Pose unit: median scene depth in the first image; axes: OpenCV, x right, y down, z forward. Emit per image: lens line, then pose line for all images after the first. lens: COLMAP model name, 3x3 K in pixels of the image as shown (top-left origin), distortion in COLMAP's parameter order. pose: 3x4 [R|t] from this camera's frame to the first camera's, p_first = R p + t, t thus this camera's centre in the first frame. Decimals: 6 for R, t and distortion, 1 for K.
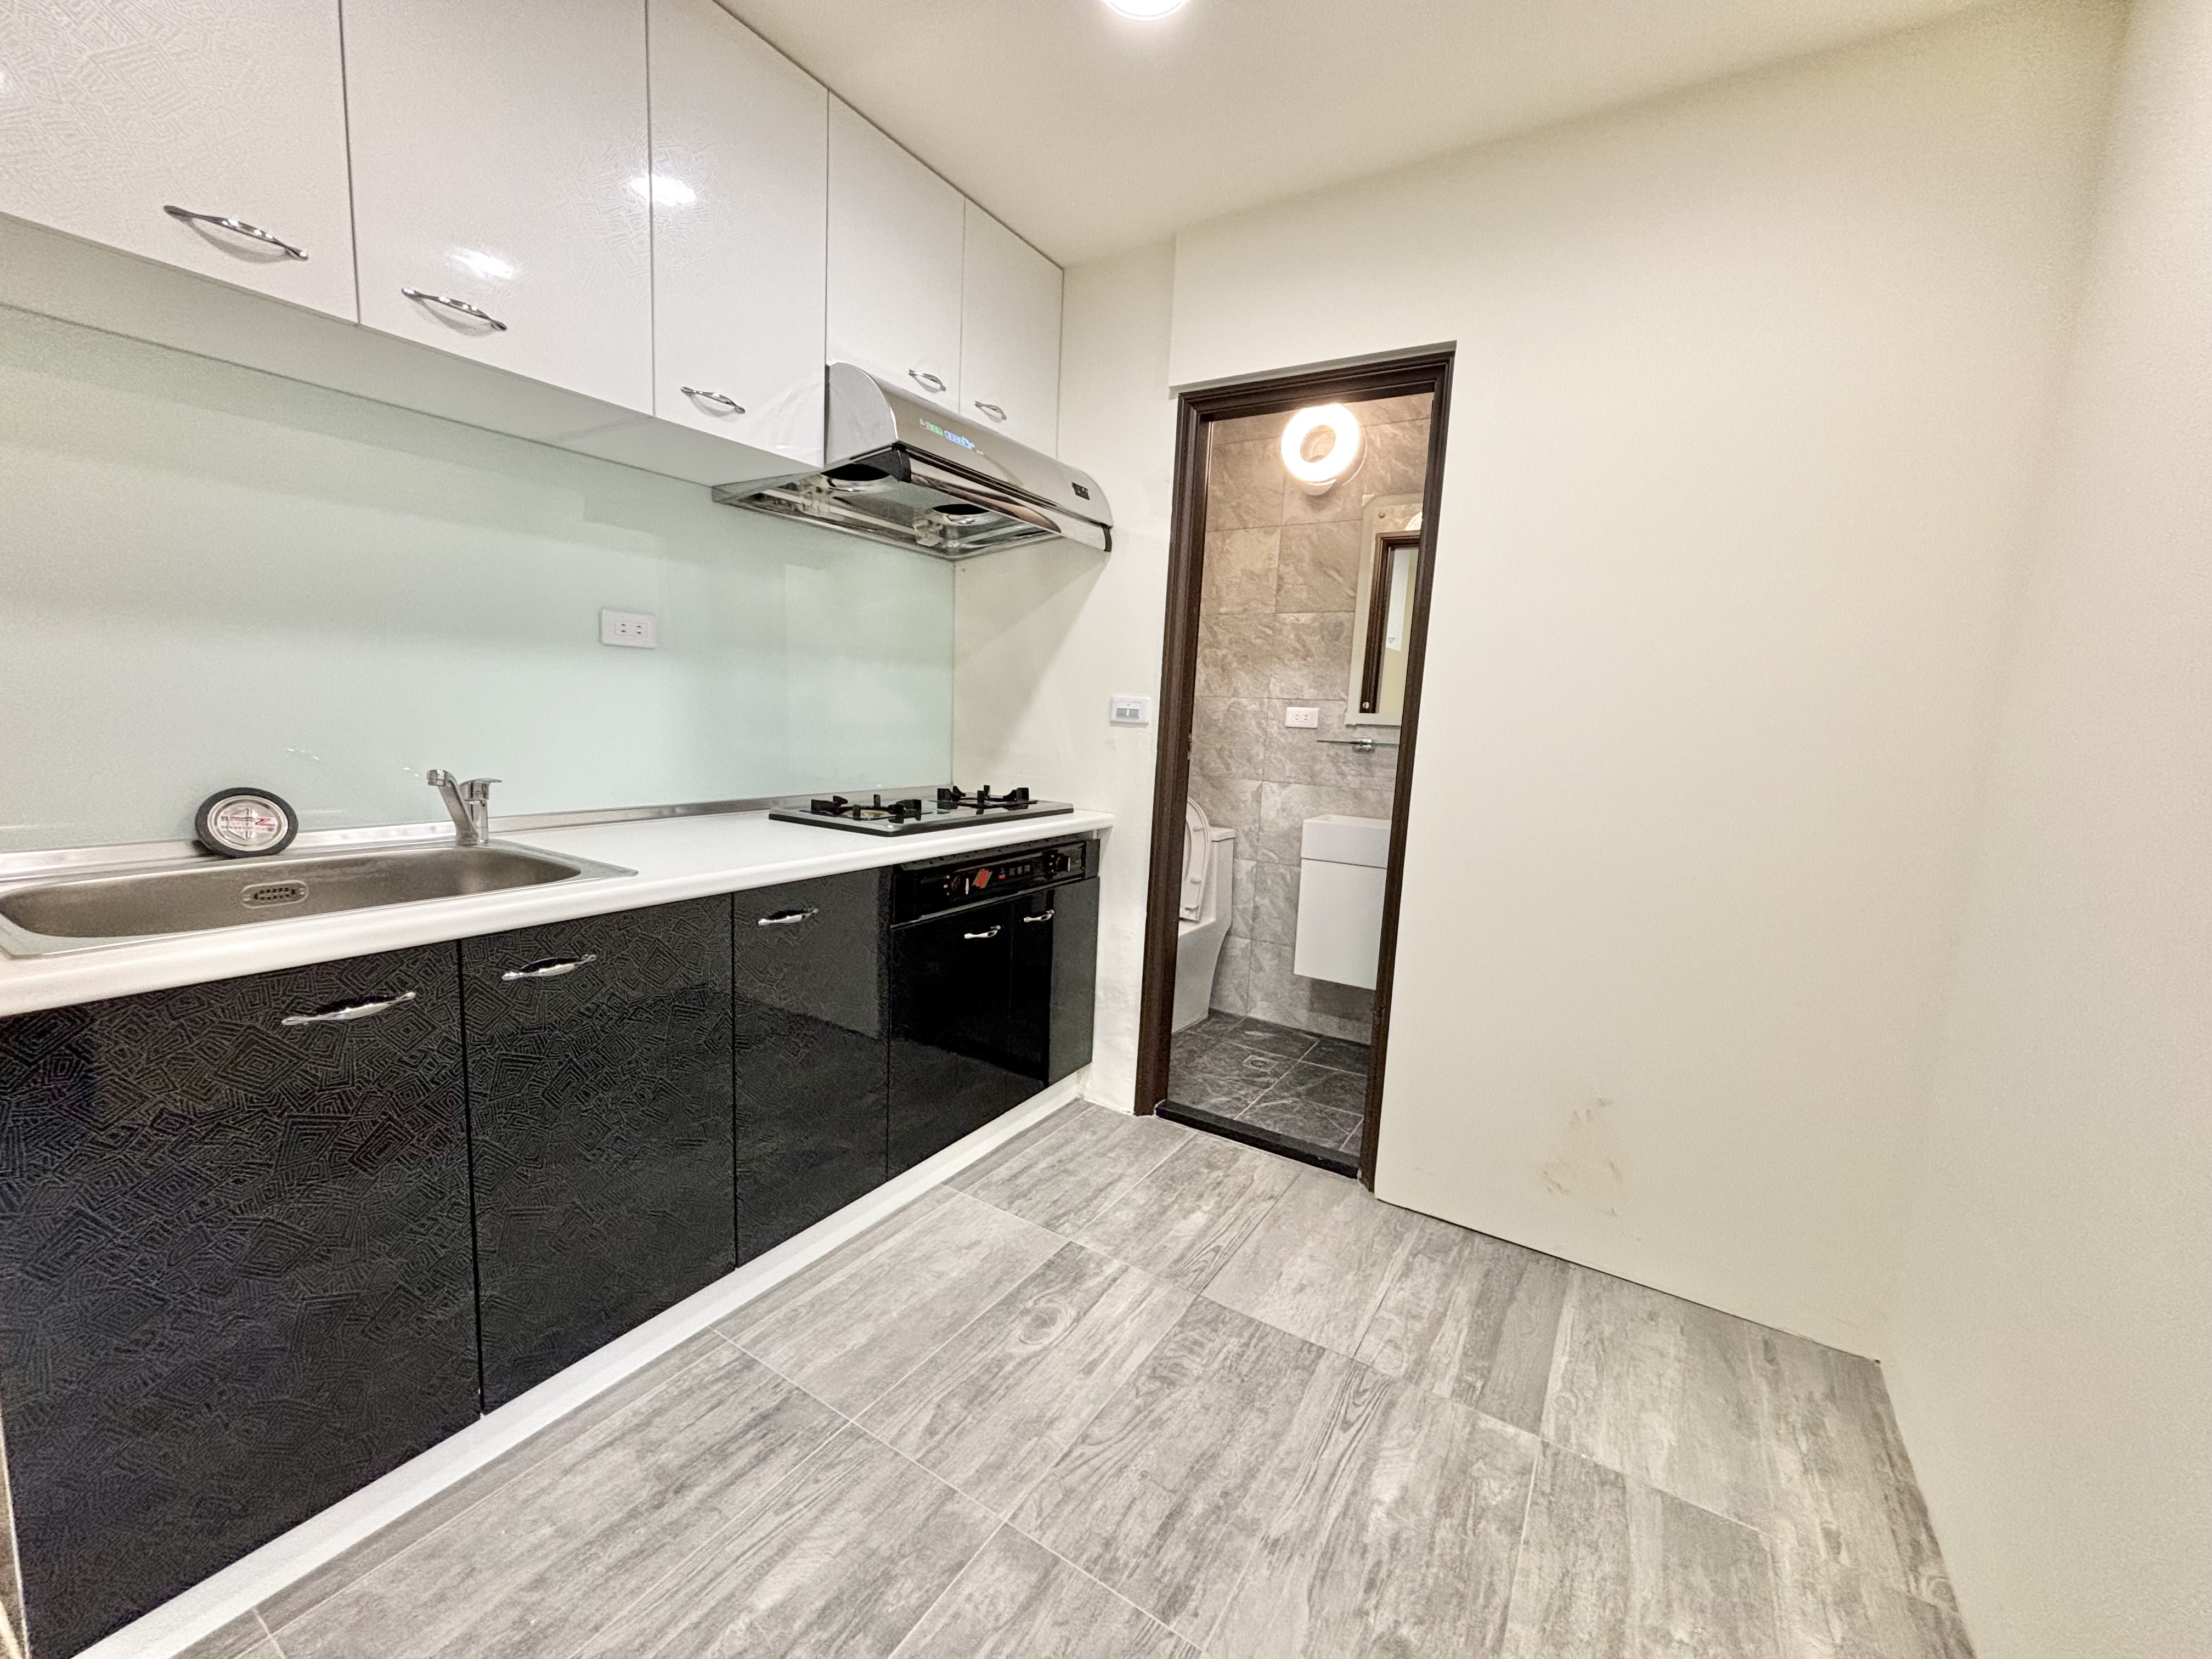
lens RADIAL K [[892.8, 0, 1107.1], [0, 892.8, 836.5], [0, 0, 1]] dist [-0.001089, 0.000881]
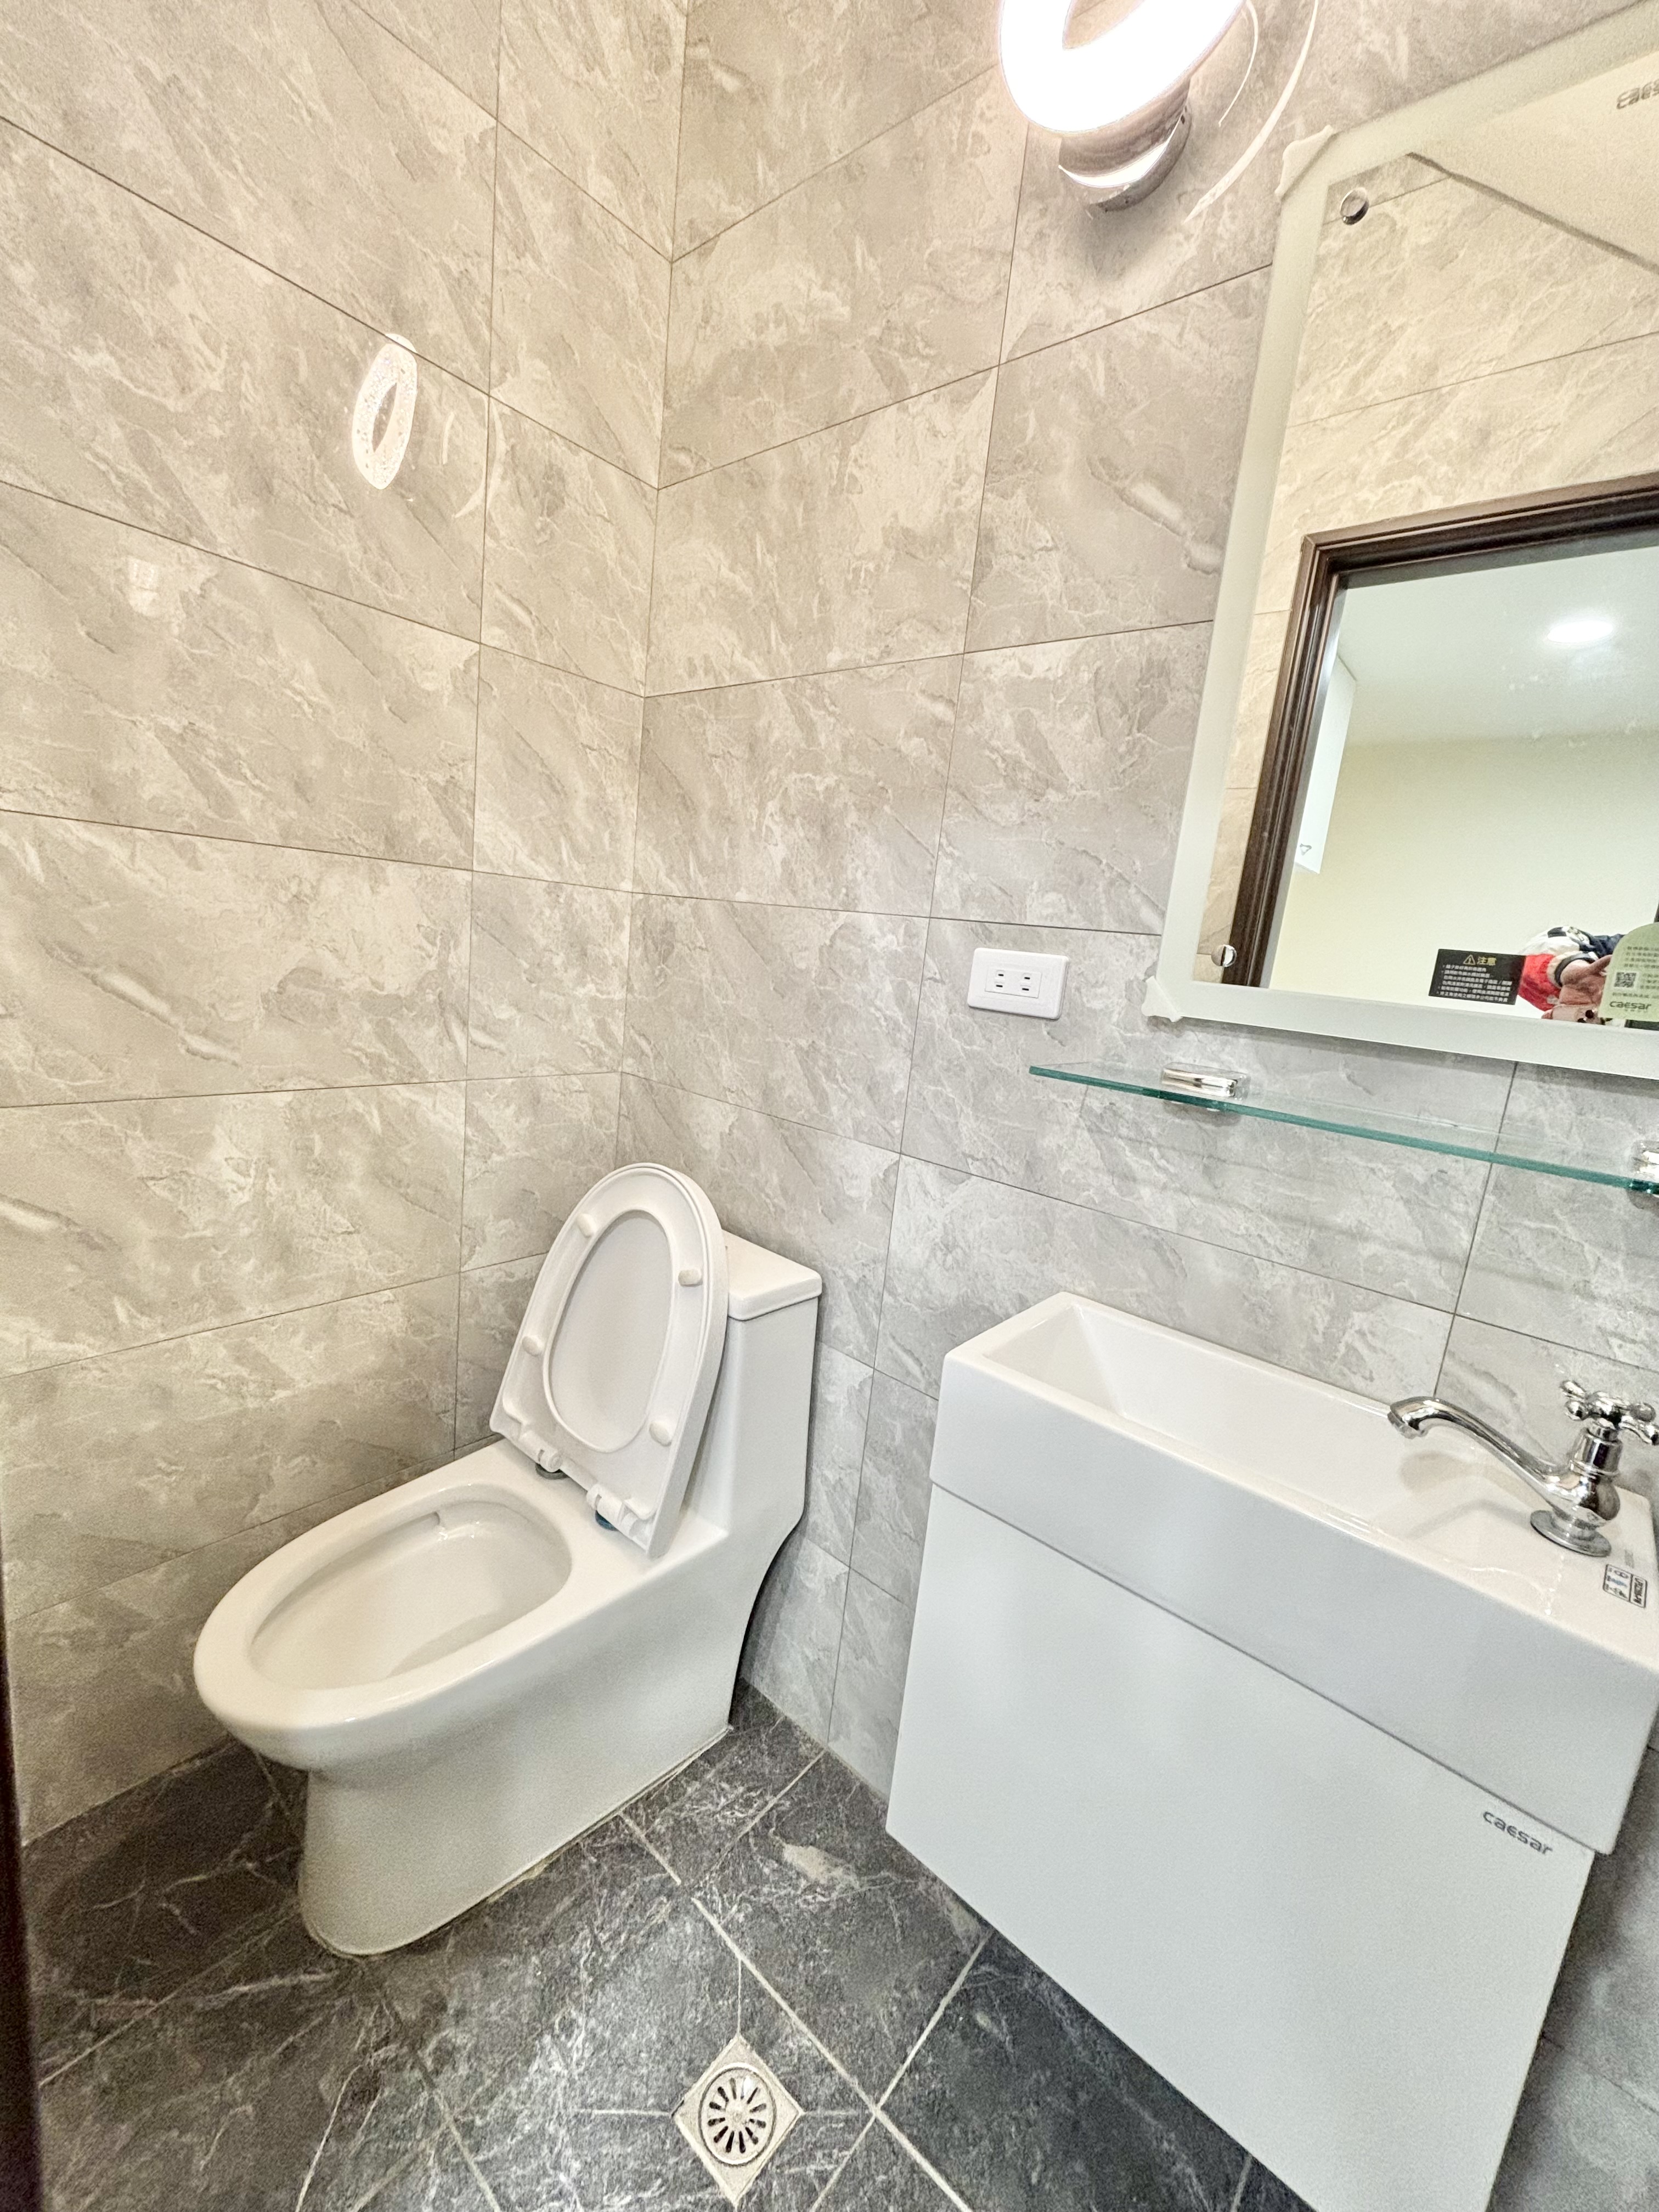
lens RADIAL K [[892.8, 0, 833.5], [0, 892.8, 1105.3], [0, 0, 1]] dist [-0.001089, 0.000881]
pose [[0.985756, 0.086113, -0.144466, 0.202884], [-0.080793, 0.995833, 0.042310, -0.096539], [0.147507, -0.030035, 0.988605, 0.666414]]
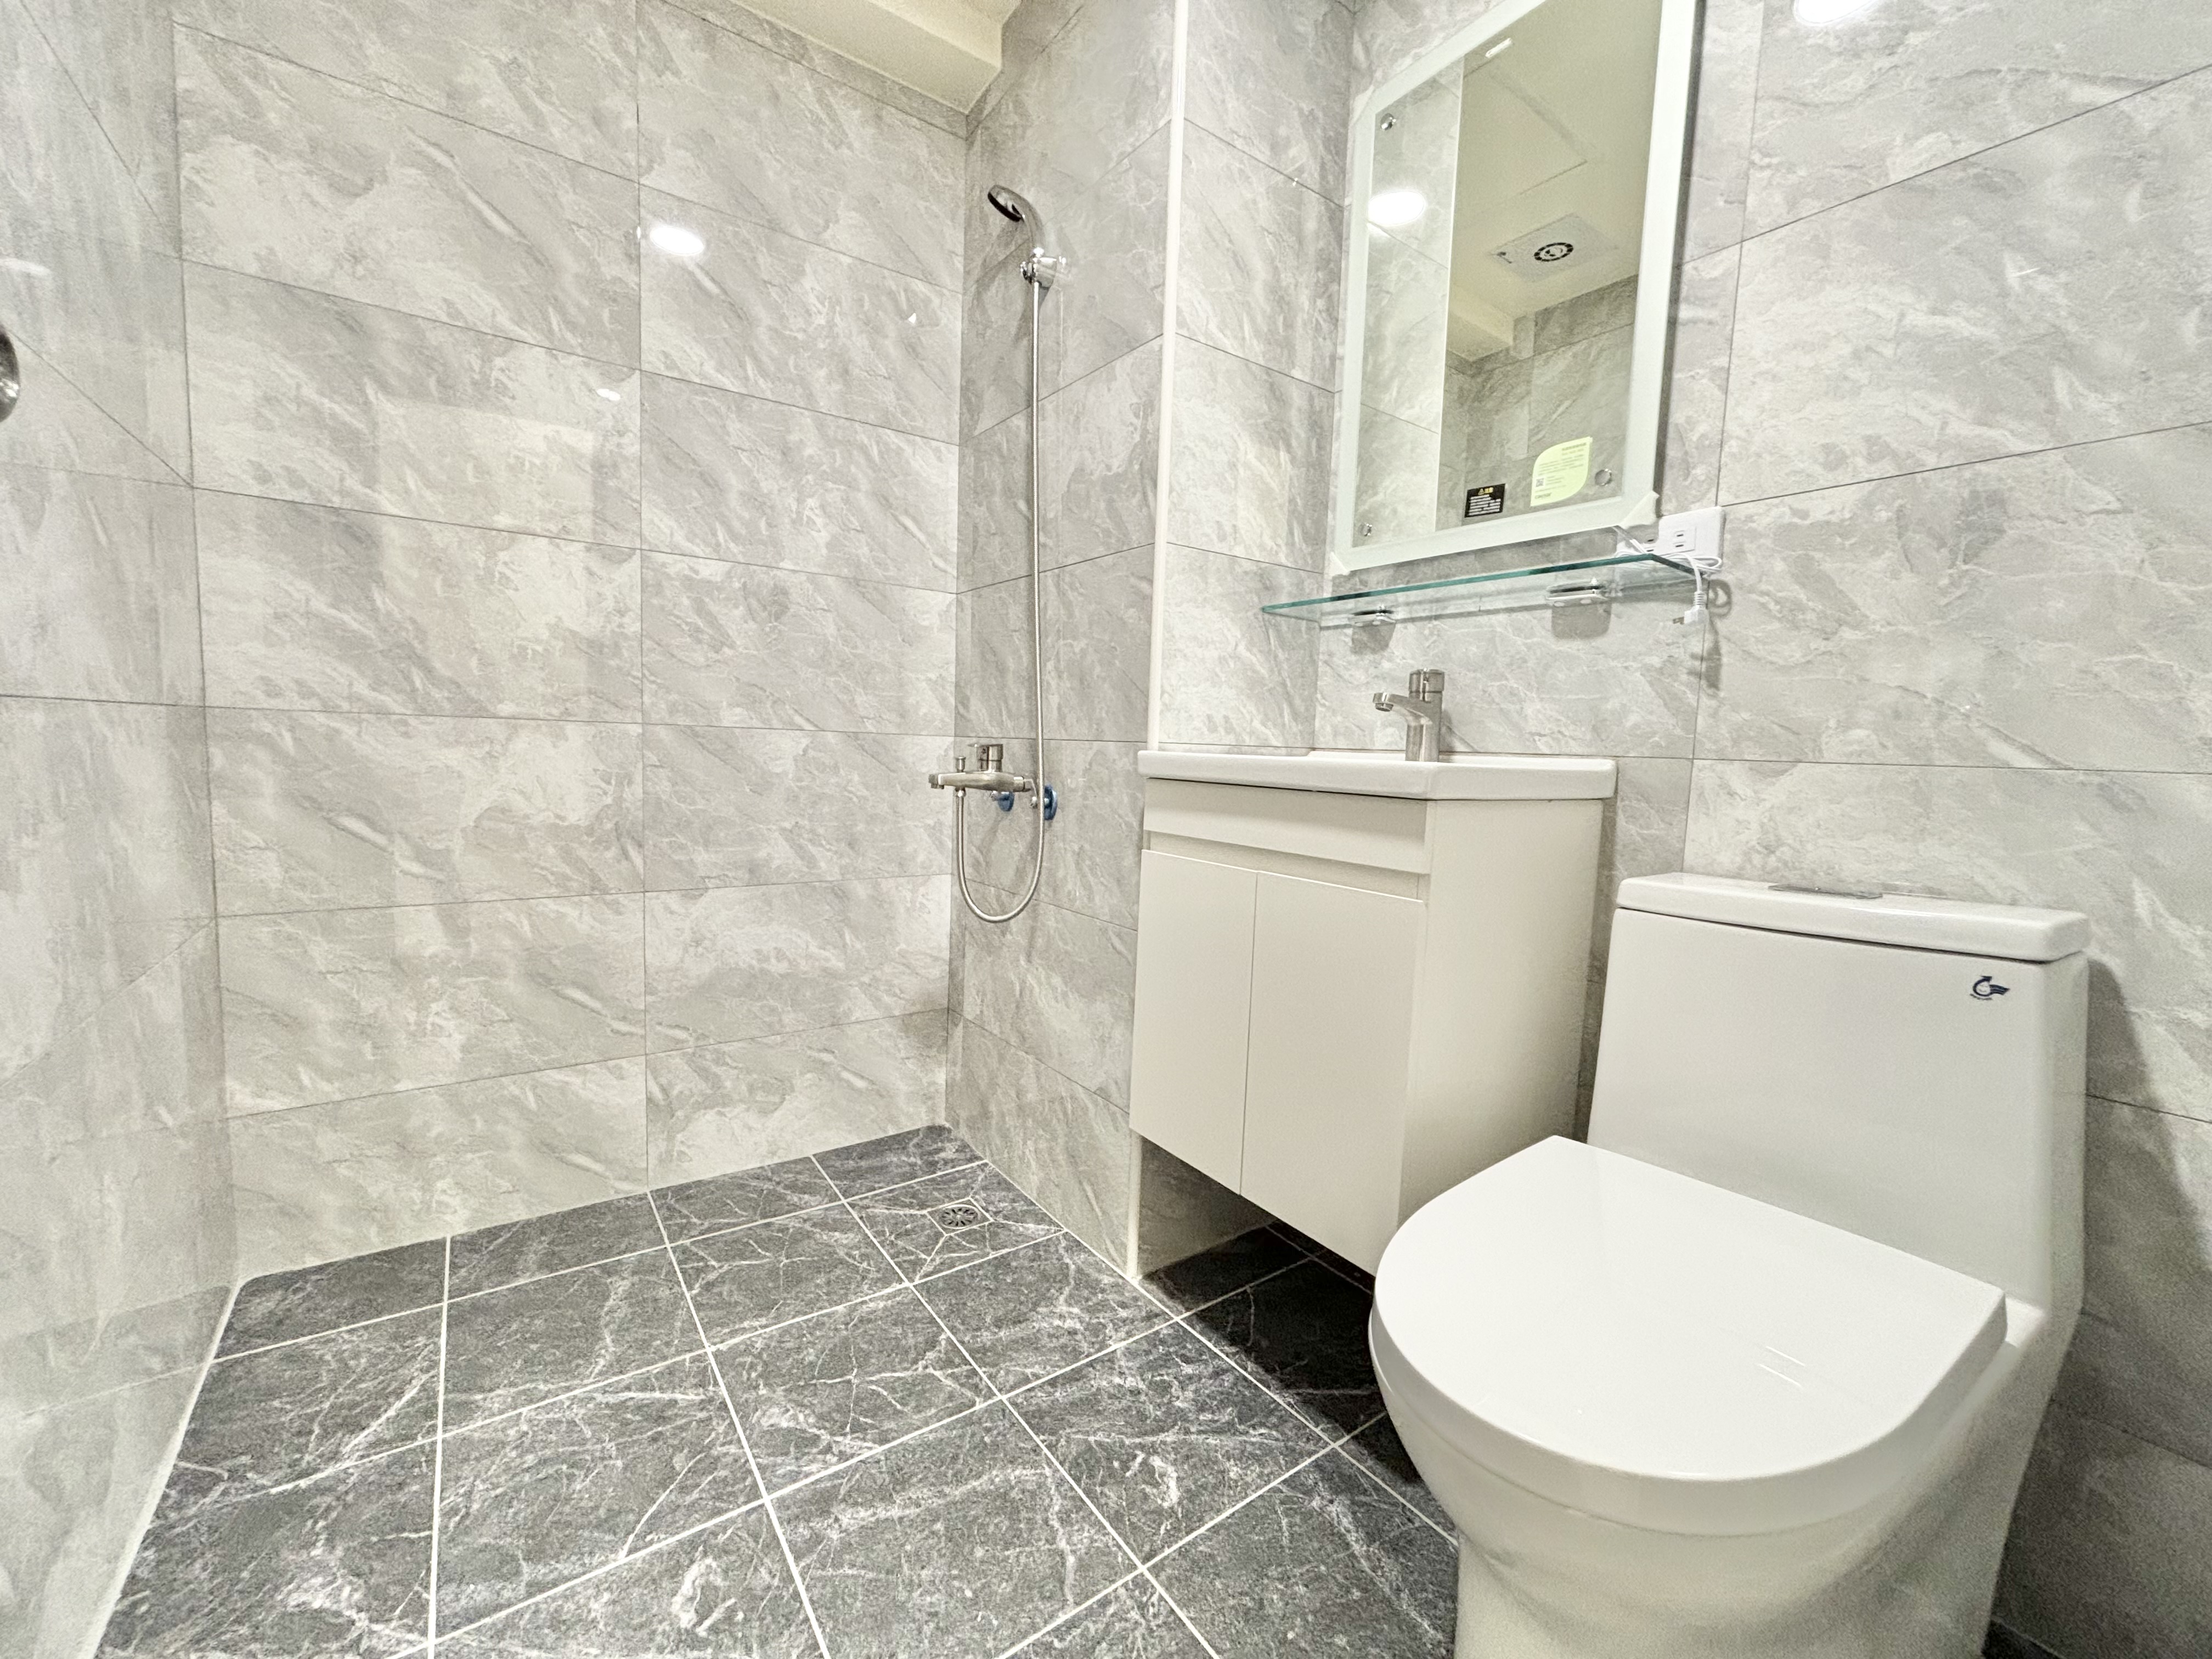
lens RADIAL K [[892.8, 0, 1105.3], [0, 892.8, 824.0], [0, 0, 1]] dist [-0.001089, 0.000881]
pose [[0.386867, -0.115602, 0.914861, -0.175582], [0.109638, 0.990840, 0.078841, -0.112917], [-0.915595, 0.069802, 0.395998, 0.585804]]
